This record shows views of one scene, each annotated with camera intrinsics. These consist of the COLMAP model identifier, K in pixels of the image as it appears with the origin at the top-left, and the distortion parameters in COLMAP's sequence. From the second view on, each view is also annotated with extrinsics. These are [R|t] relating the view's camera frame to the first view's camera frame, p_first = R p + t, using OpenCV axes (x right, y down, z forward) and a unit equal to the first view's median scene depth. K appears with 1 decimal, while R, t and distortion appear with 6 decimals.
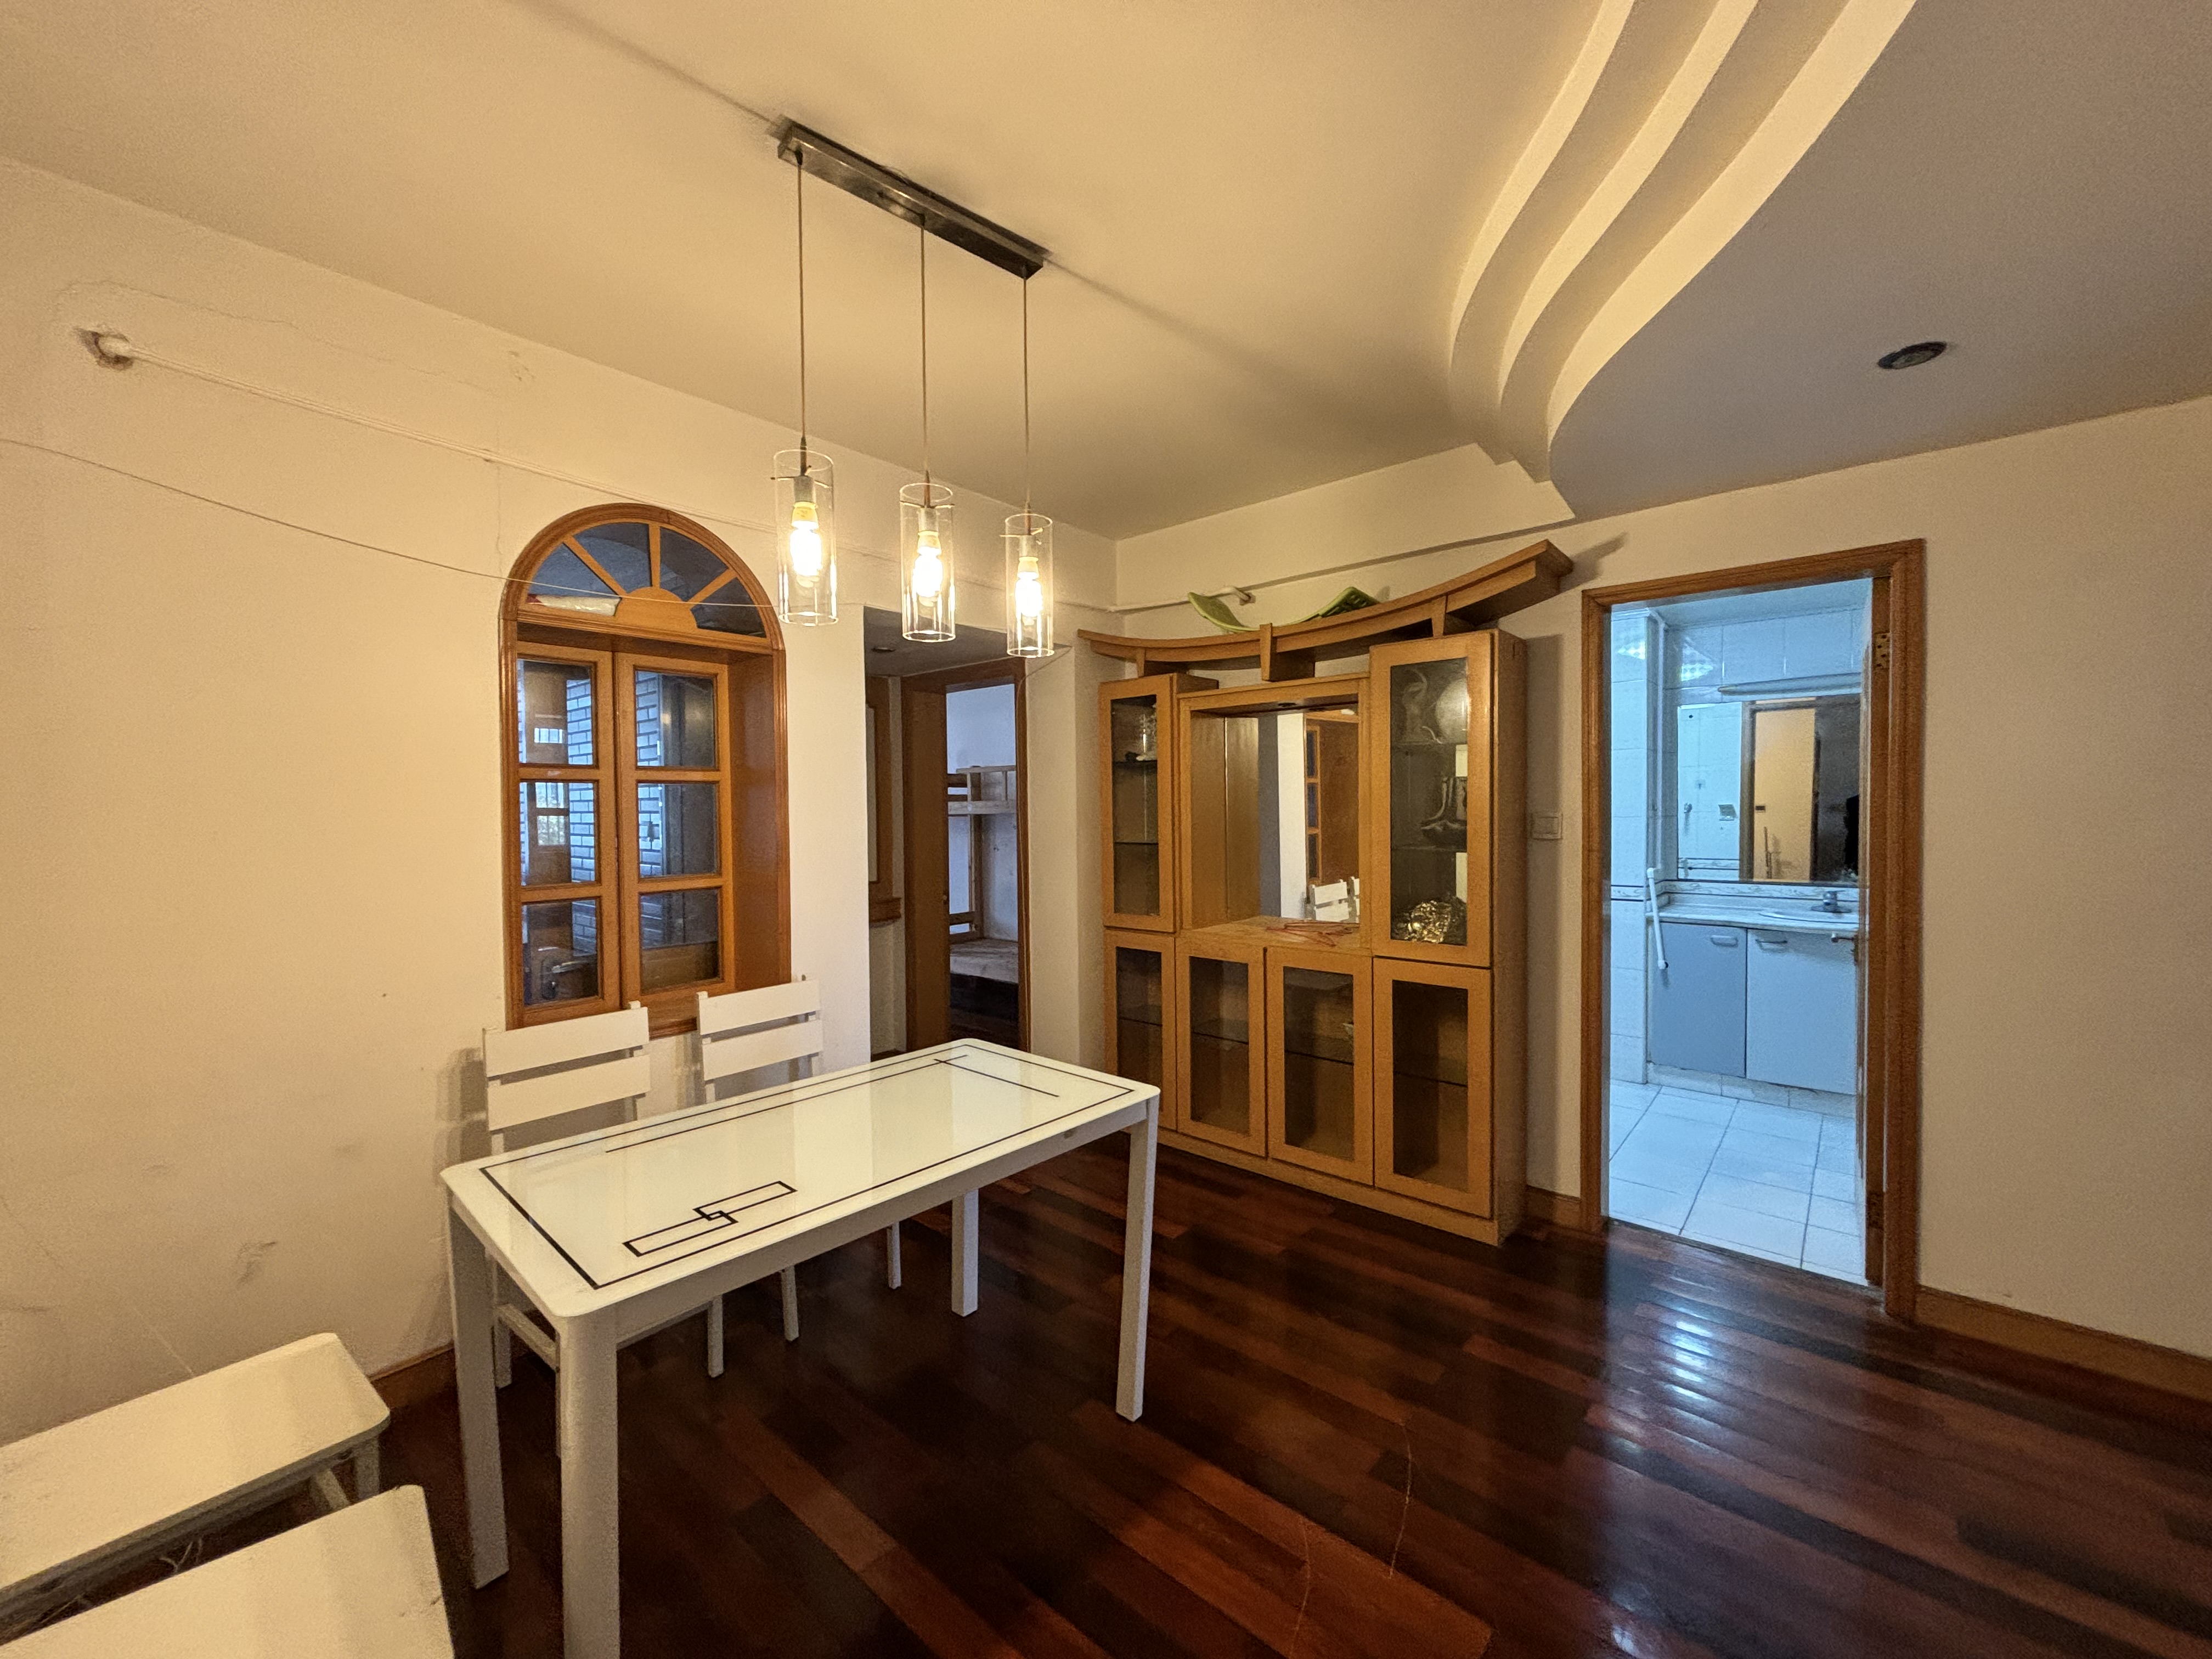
lens RADIAL K [[896.9, 0, 1106.0], [0, 896.9, 829.5], [0, 0, 1]] dist [0.019066, -0.015963]
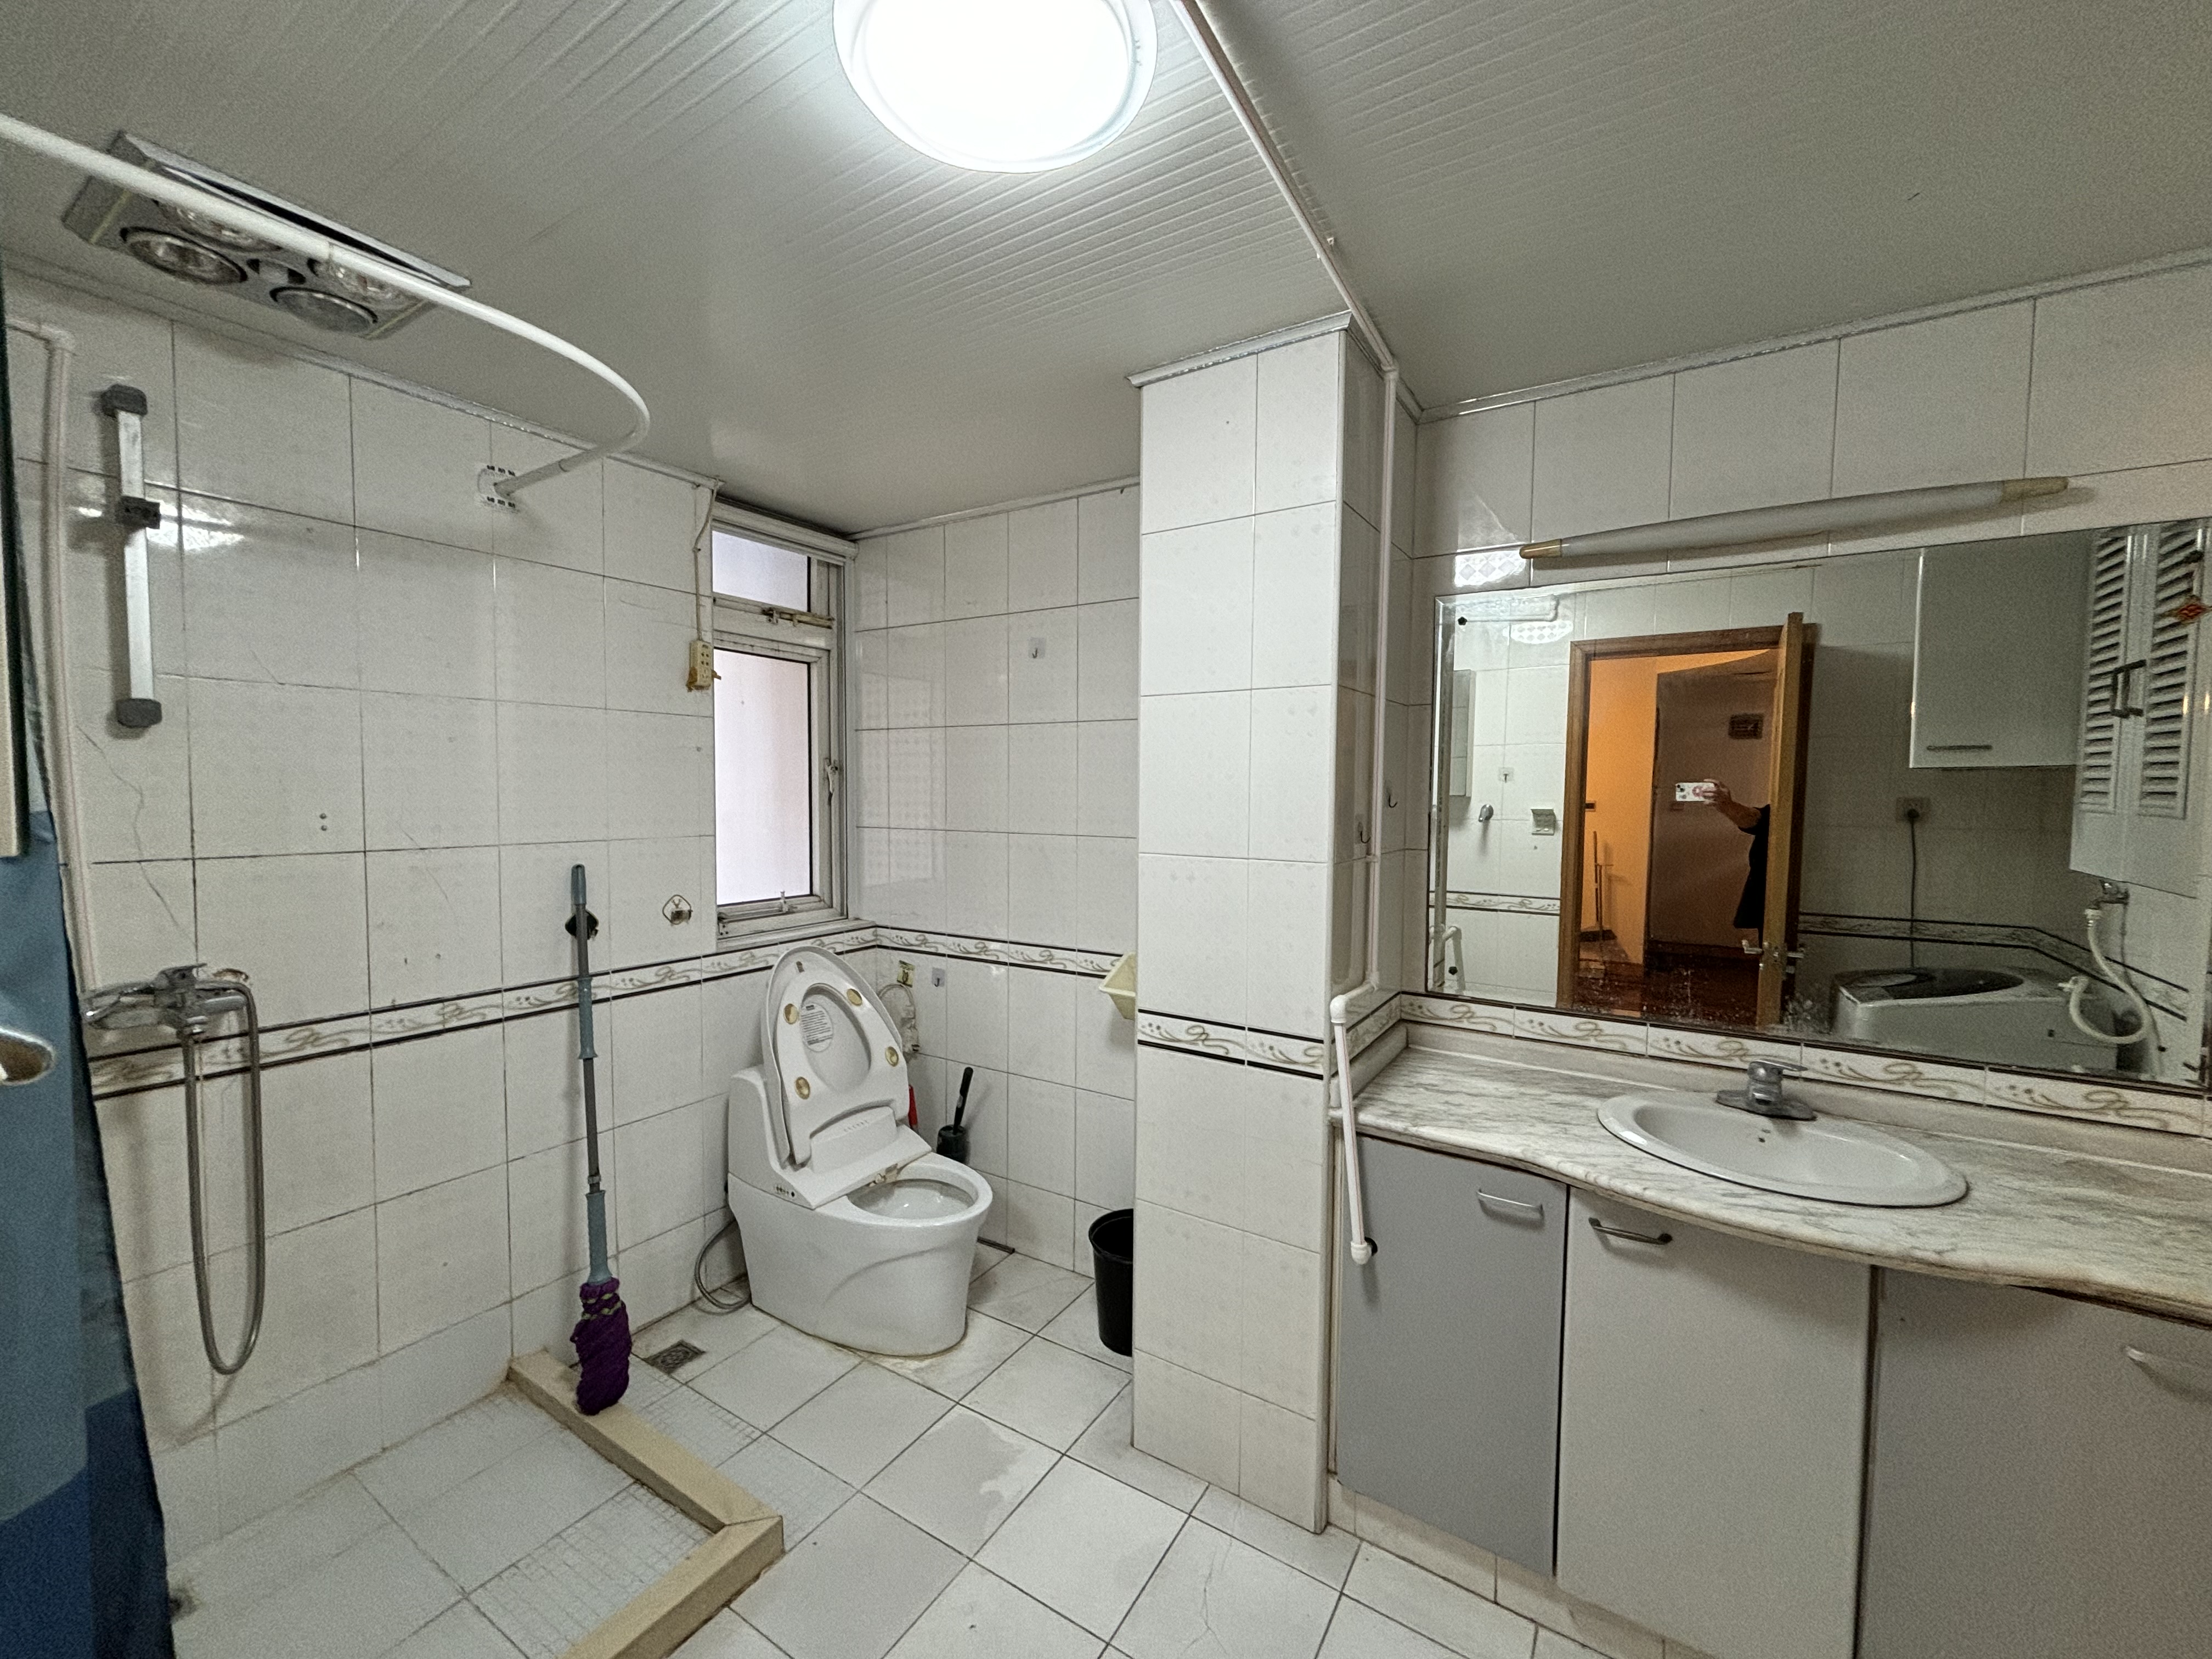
lens RADIAL K [[896.9, 0, 1106.0], [0, 896.9, 829.5], [0, 0, 1]] dist [0.019066, -0.015963]
pose [[0.990045, 0.013652, 0.140087, 0.444949], [-0.017553, 0.999491, 0.026651, -0.034747], [-0.139652, -0.028845, 0.989780, 0.630381]]
